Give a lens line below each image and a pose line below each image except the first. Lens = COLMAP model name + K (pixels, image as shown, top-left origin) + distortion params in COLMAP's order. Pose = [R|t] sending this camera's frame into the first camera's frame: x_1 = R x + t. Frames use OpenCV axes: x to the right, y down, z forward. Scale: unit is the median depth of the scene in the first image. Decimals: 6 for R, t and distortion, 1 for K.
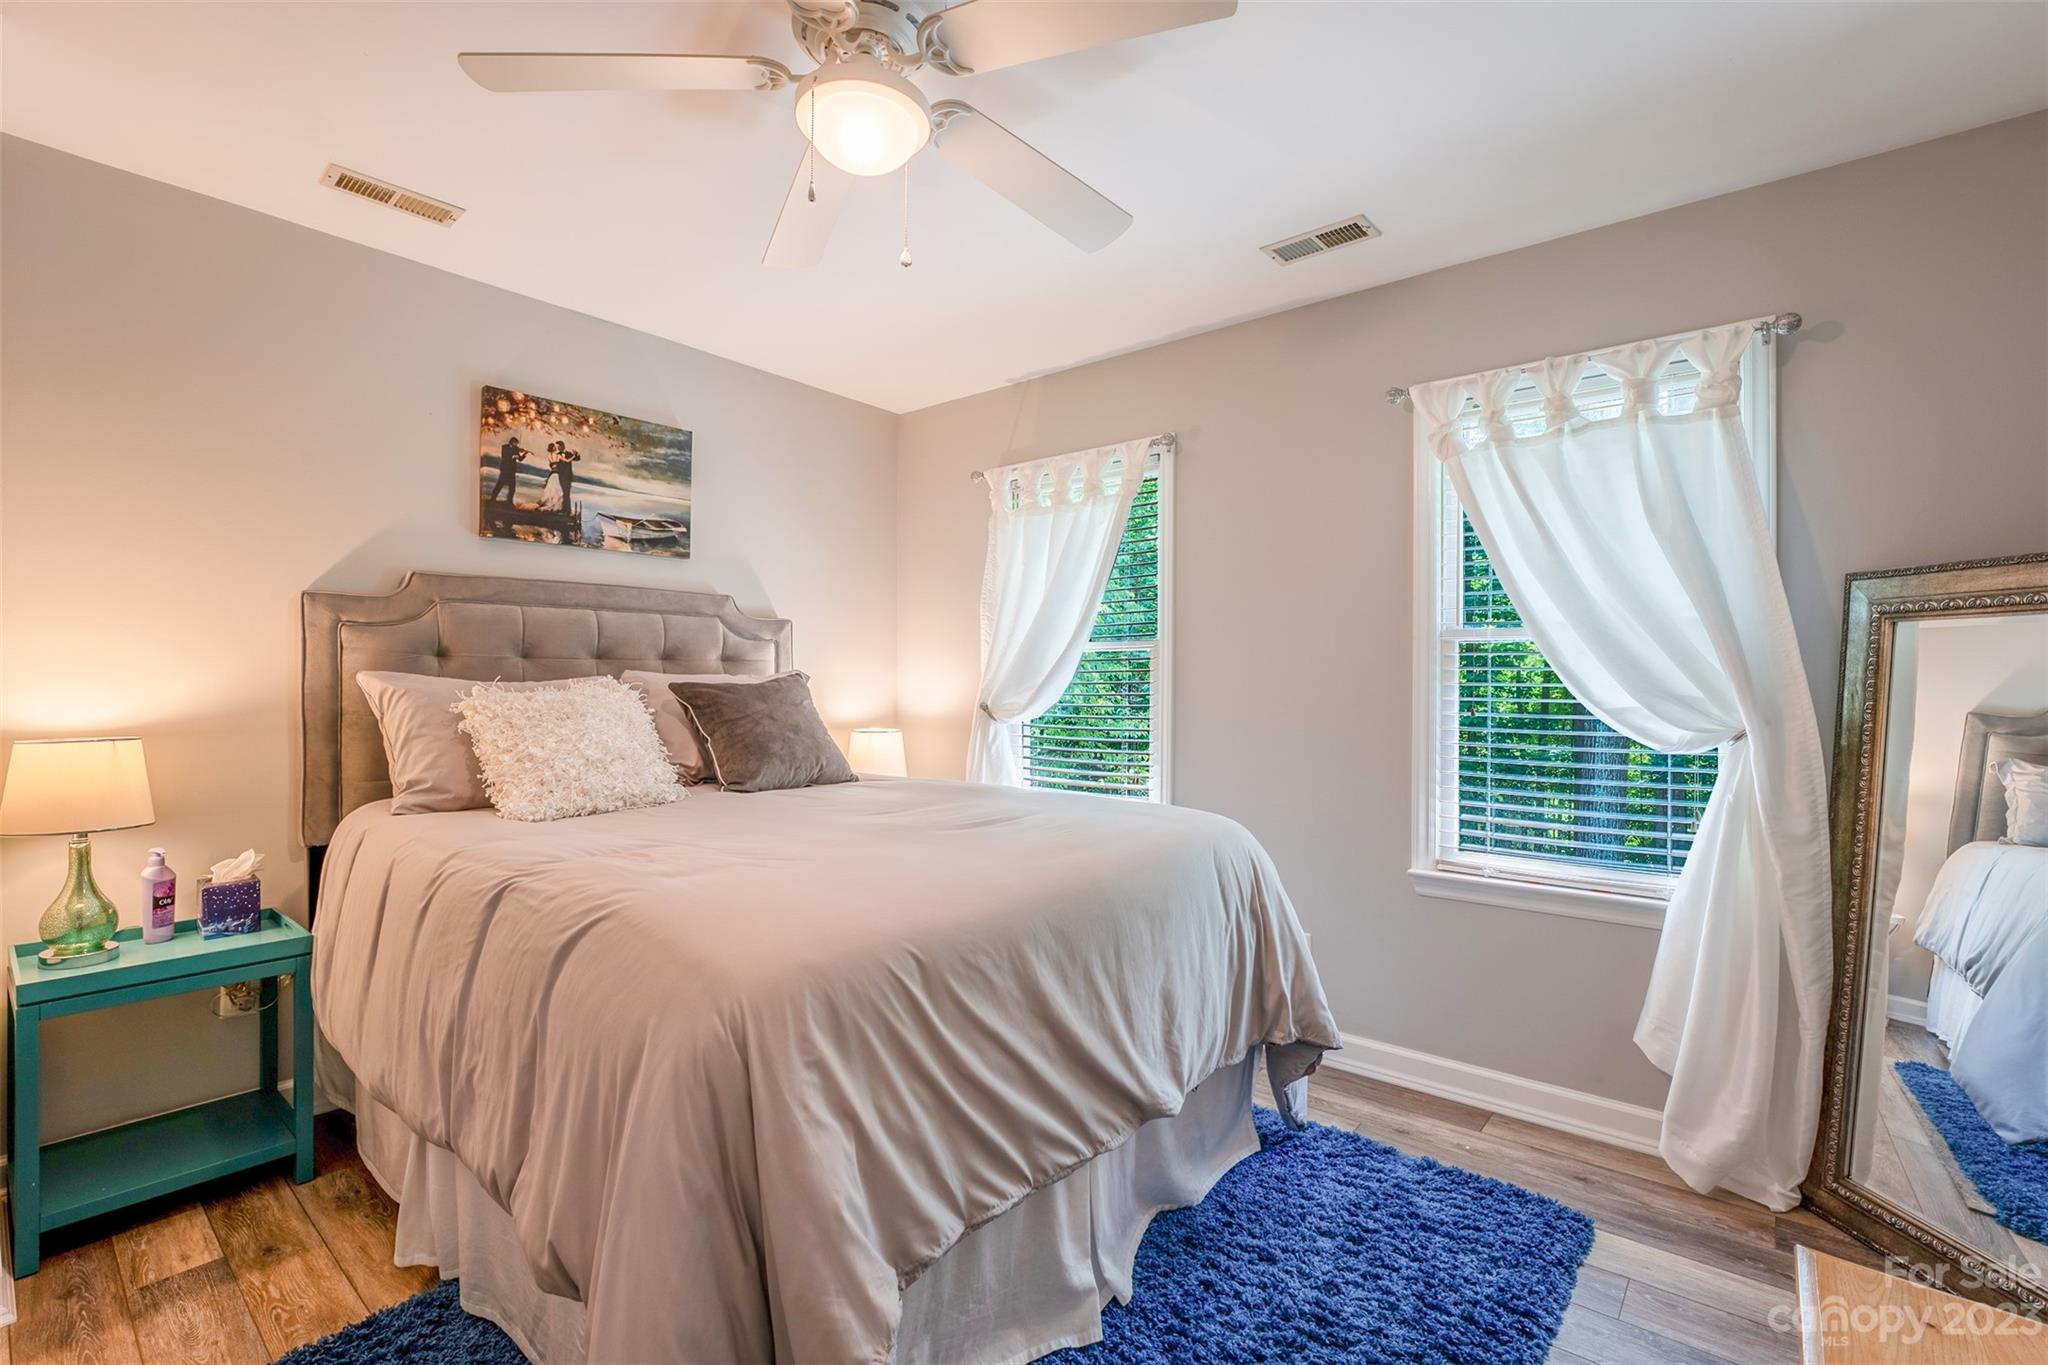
lens RADIAL K [[907.1, 0, 1024.0], [0, 907.1, 682.5], [0, 0, 1]] dist [0.001823, 0.000081]
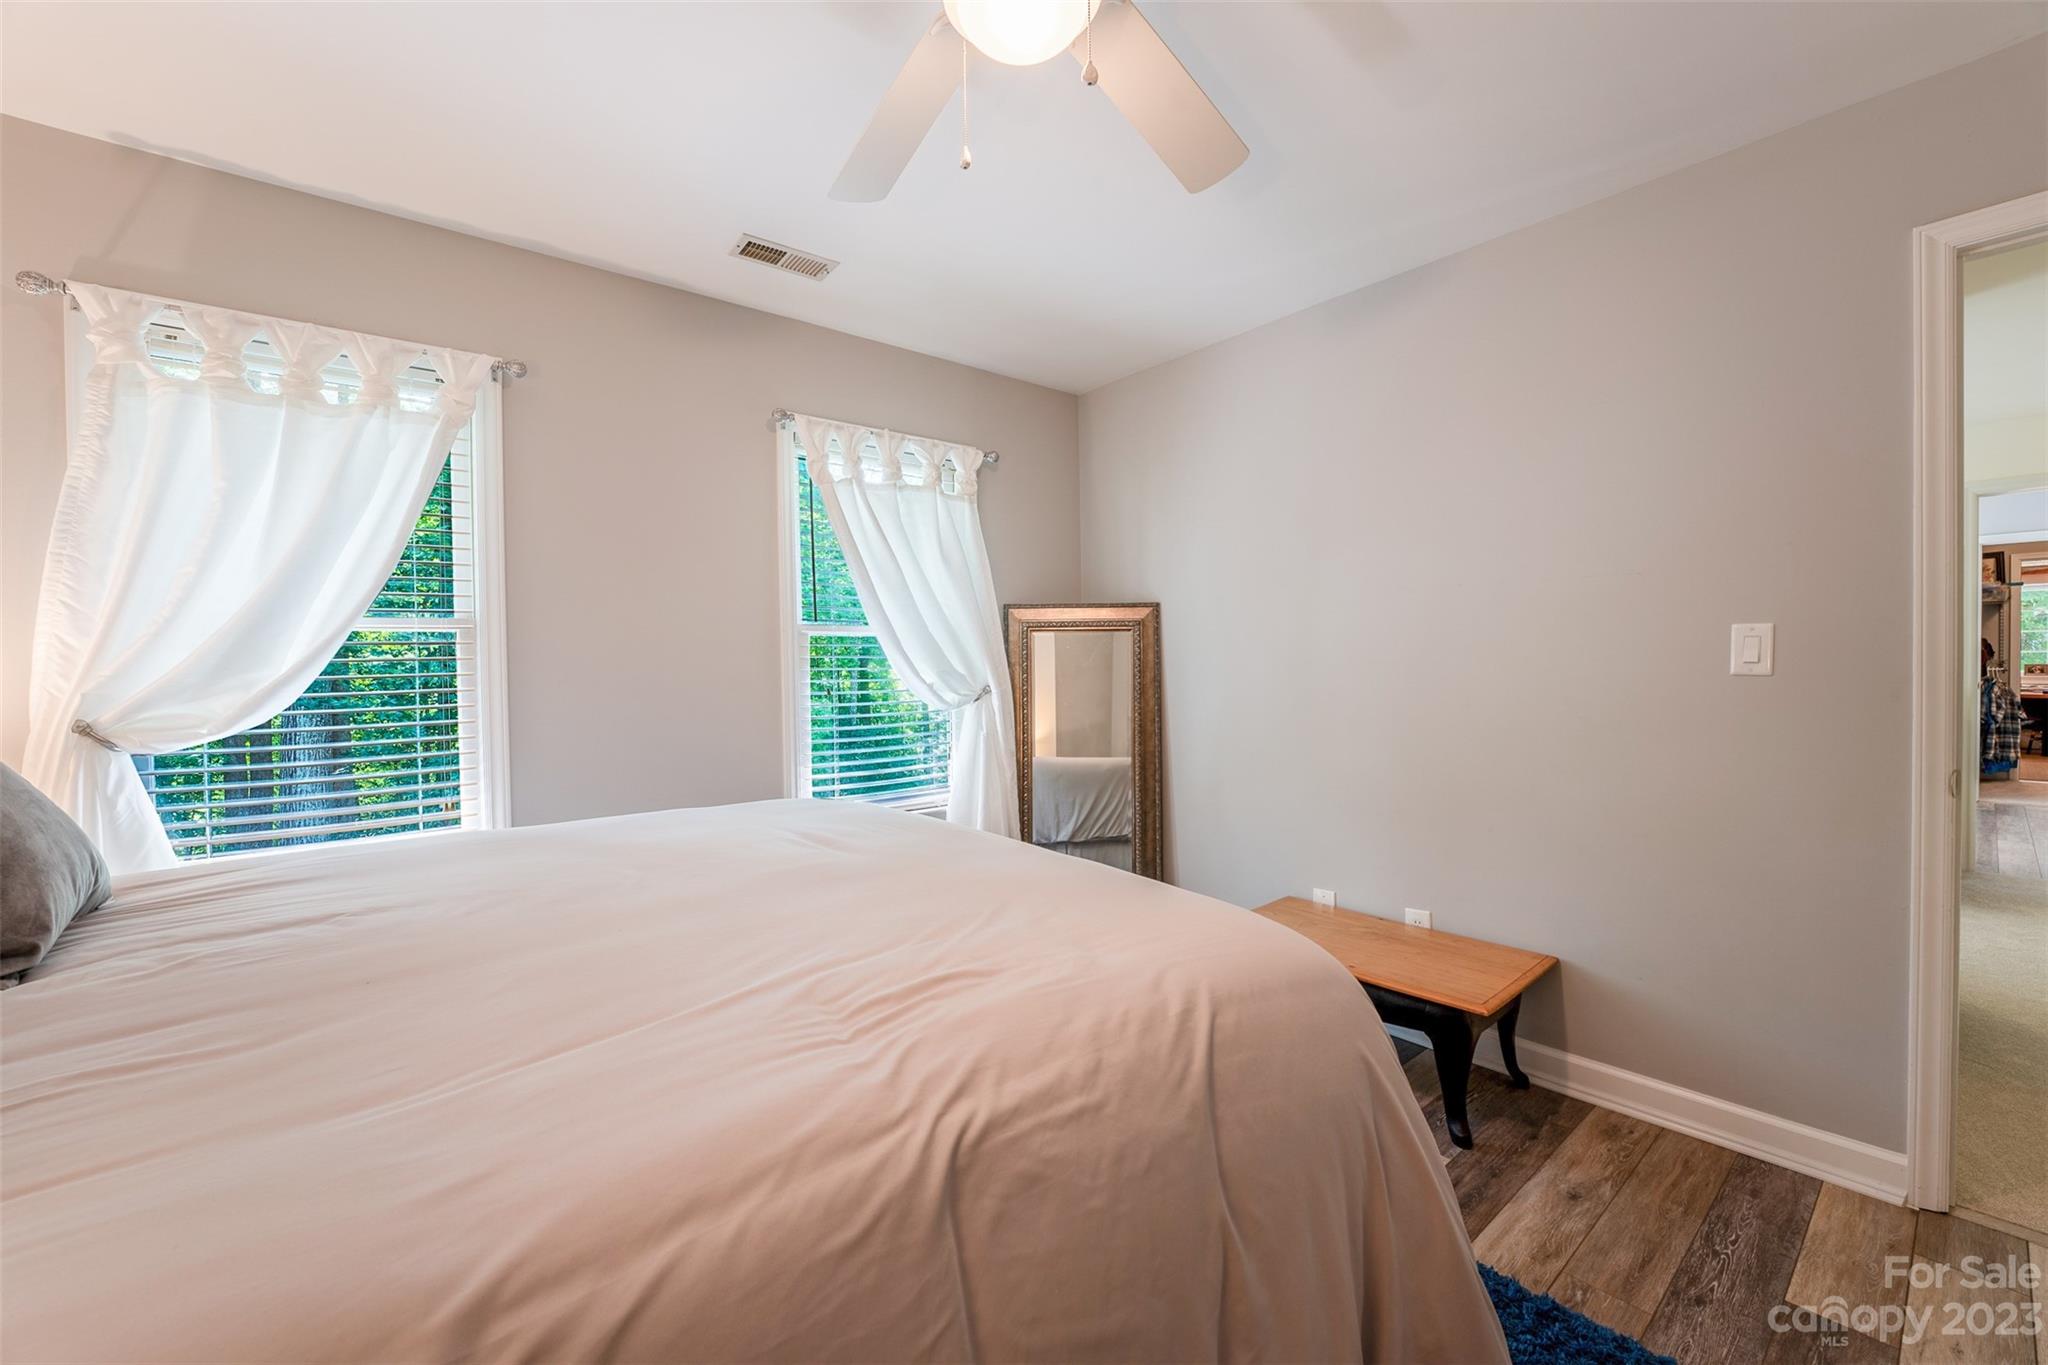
lens RADIAL K [[826.7, 0, 1022.0], [0, 826.7, 679.0], [0, 0, 1]] dist [-0.028362, 0.000131]
pose [[0.185324, -0.032208, 0.982149, -0.555167], [0.008948, 0.999477, 0.031088, -0.017014], [-0.982637, 0.003027, 0.185515, 0.514441]]
